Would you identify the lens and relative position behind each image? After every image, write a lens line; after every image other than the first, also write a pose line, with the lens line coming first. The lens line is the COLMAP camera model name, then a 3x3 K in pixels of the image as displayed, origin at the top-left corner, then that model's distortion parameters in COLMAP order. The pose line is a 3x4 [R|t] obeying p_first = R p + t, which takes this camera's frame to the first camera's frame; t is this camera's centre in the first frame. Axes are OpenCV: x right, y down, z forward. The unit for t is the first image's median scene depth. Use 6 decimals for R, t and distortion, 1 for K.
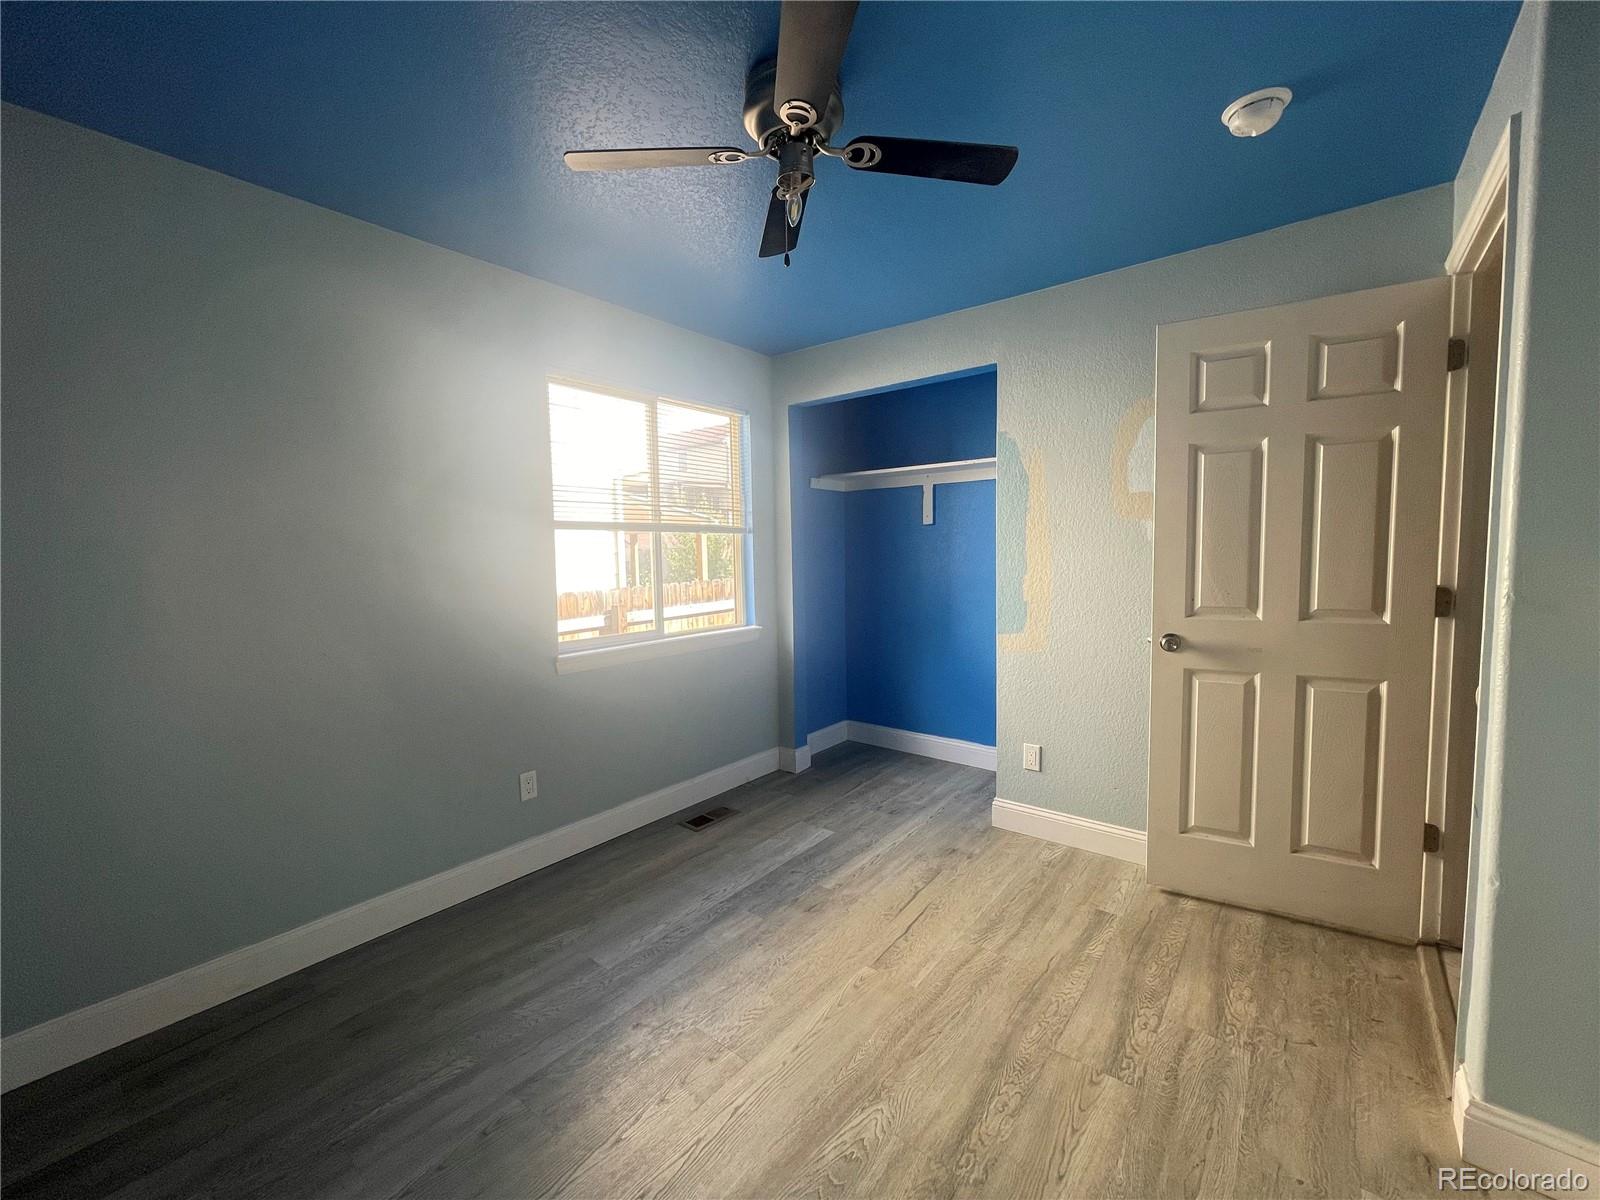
lens RADIAL K [[644.3, 0, 804.3], [0, 644.3, 588.8], [0, 0, 1]] dist [-0.003006, 0.001125]
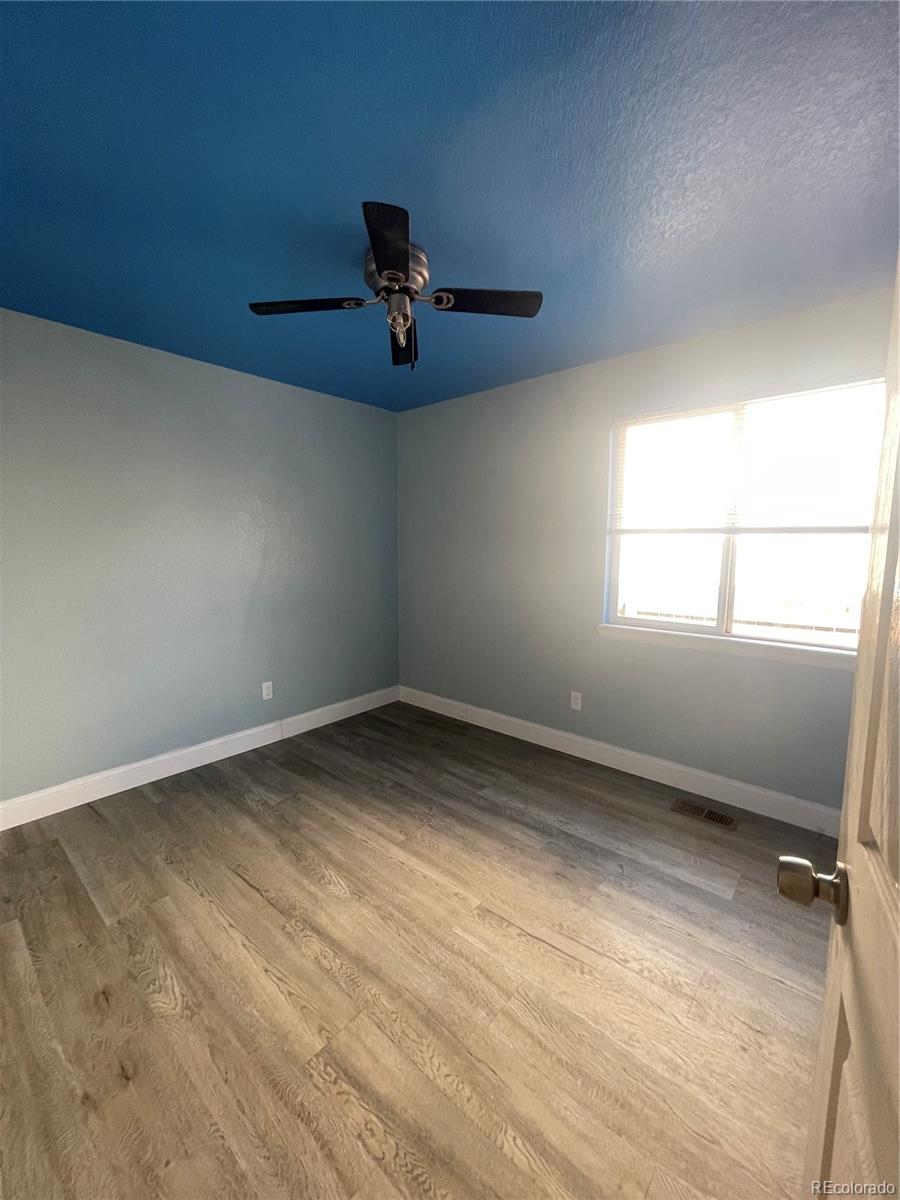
lens RADIAL K [[483.2, 0, 452.1], [0, 483.2, 606.7], [0, 0, 1]] dist [-0.003006, 0.001125]
pose [[-0.047936, 0.146652, -0.988026, 1.003555], [-0.055992, 0.987213, 0.149248, -0.112353], [0.997280, 0.062476, -0.039112, 1.029961]]
